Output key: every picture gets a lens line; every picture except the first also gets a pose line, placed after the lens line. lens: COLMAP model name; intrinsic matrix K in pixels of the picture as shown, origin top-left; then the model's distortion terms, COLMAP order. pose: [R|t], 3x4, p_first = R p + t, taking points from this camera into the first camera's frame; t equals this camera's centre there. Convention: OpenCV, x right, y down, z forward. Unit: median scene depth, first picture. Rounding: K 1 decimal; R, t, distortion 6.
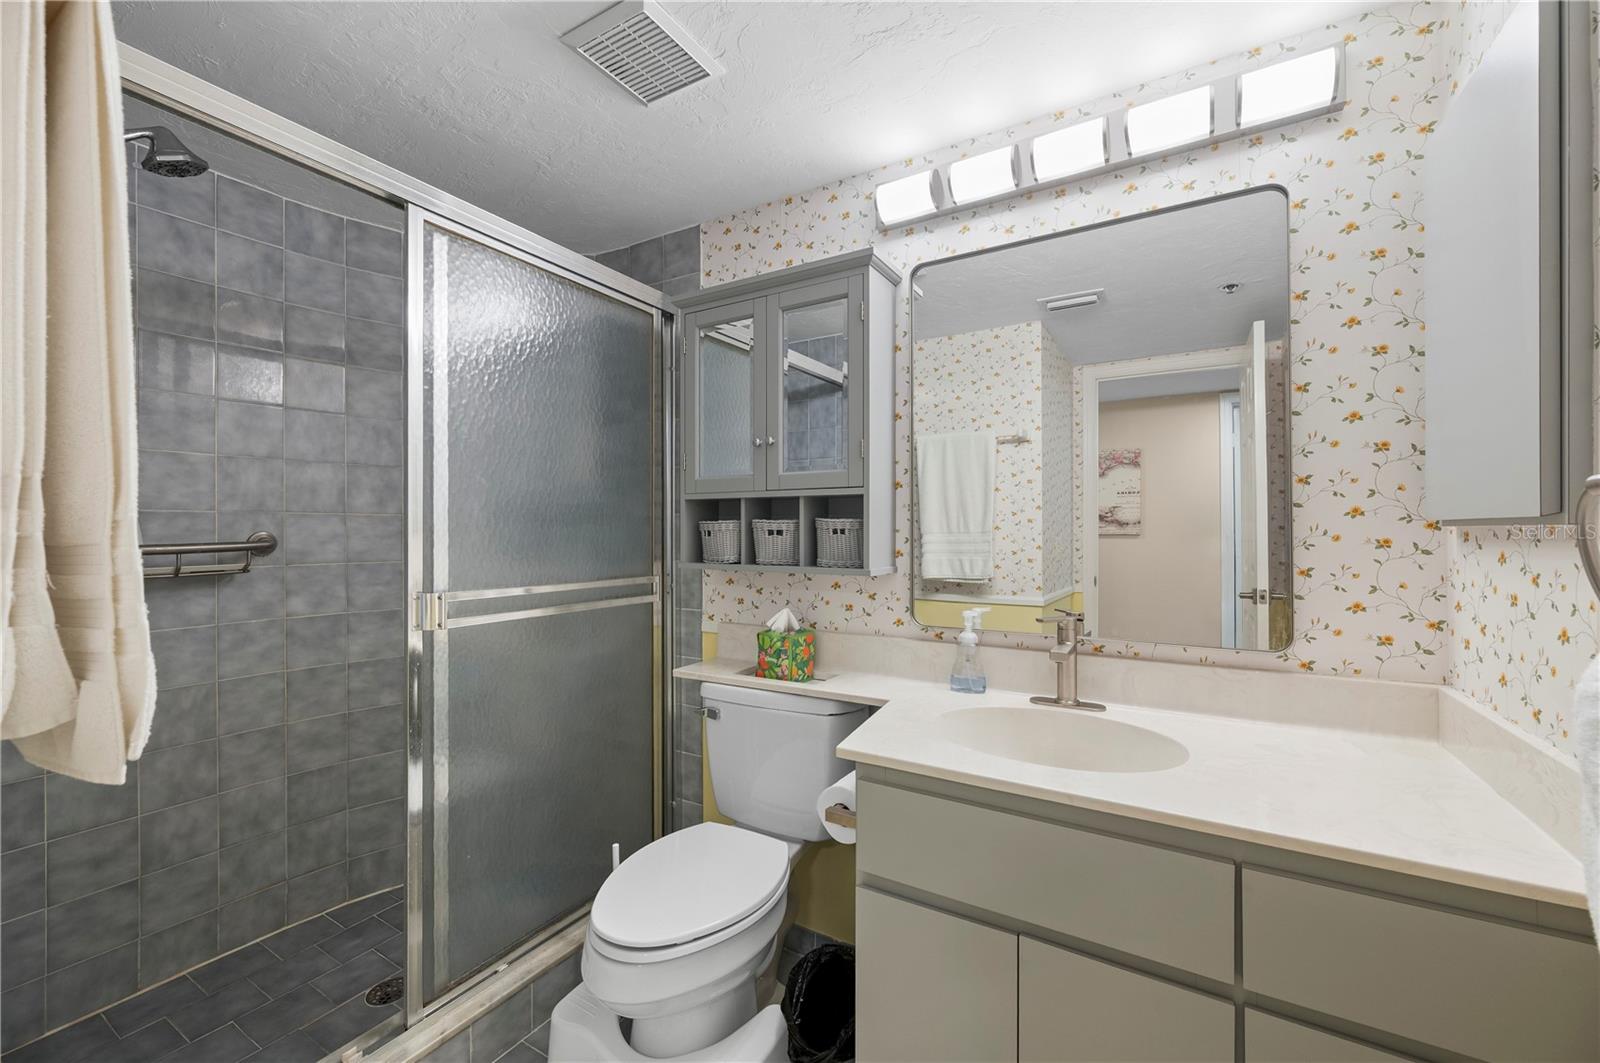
lens RADIAL K [[631.3, 0, 807.1], [0, 631.3, 528.3], [0, 0, 1]] dist [-0.001466, 0.000168]
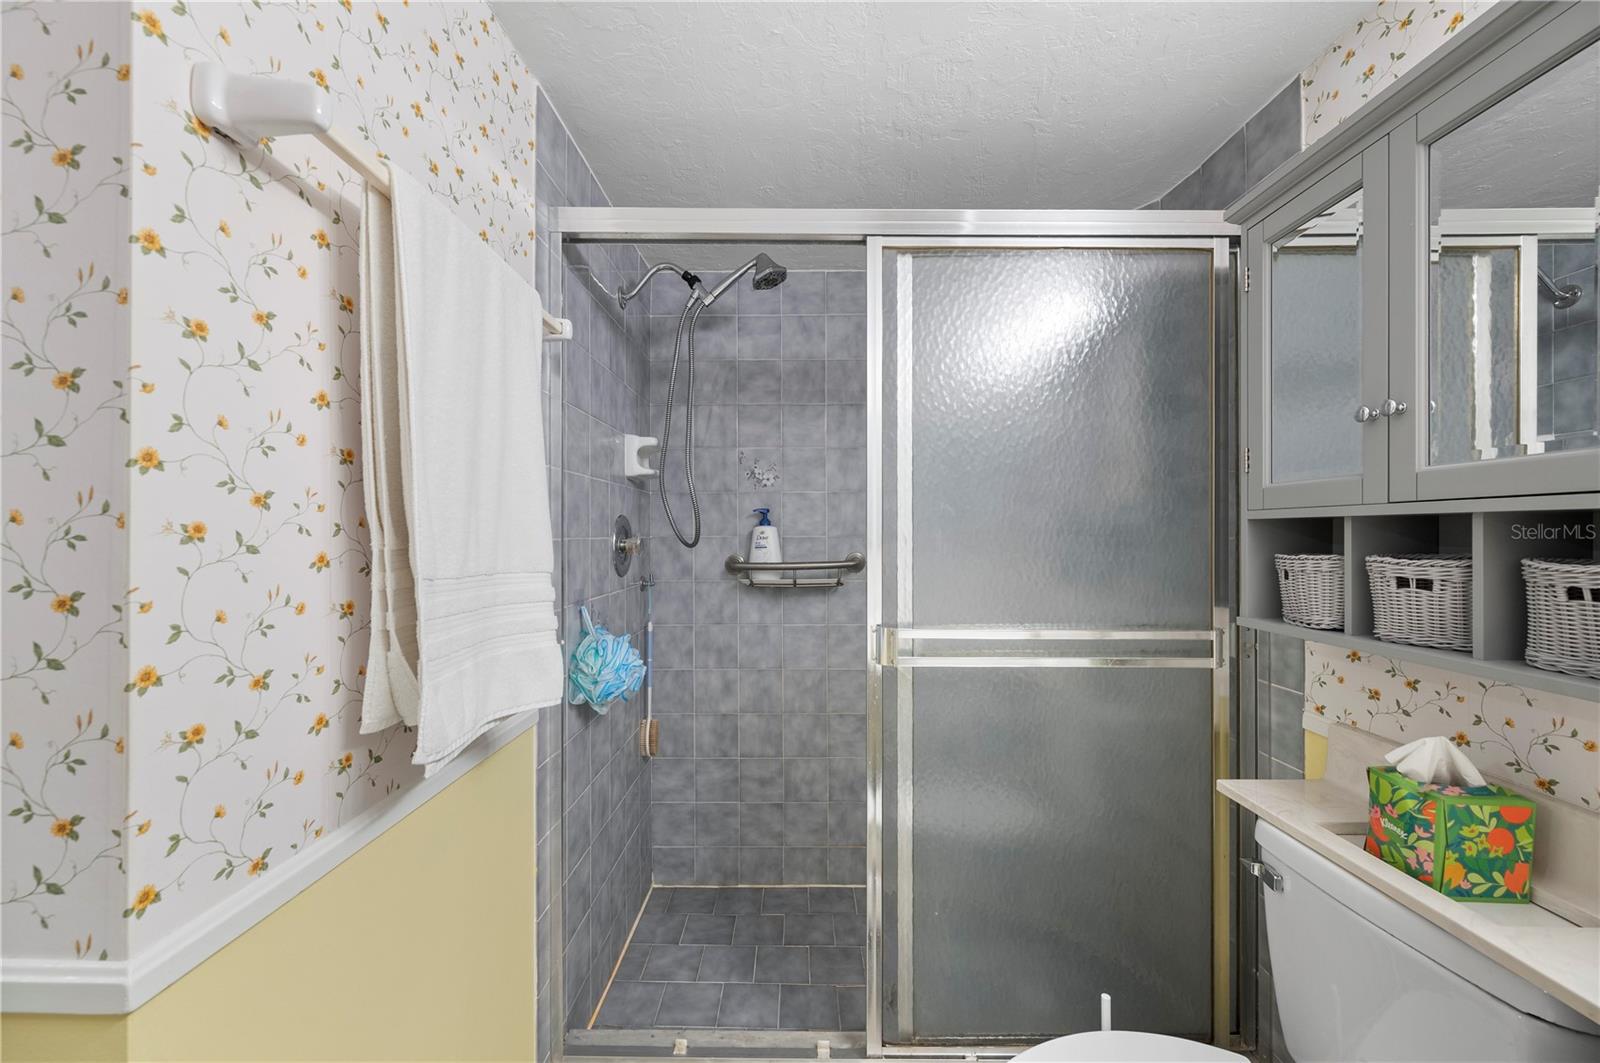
lens RADIAL K [[631.3, 0, 800.0], [0, 631.3, 533.6], [0, 0, 1]] dist [-0.001466, 0.000168]
pose [[0.506317, 0.001641, -0.862346, 0.139962], [-0.001489, 0.999998, 0.001028, -0.033785], [0.862346, 0.000763, 0.506318, 0.308870]]
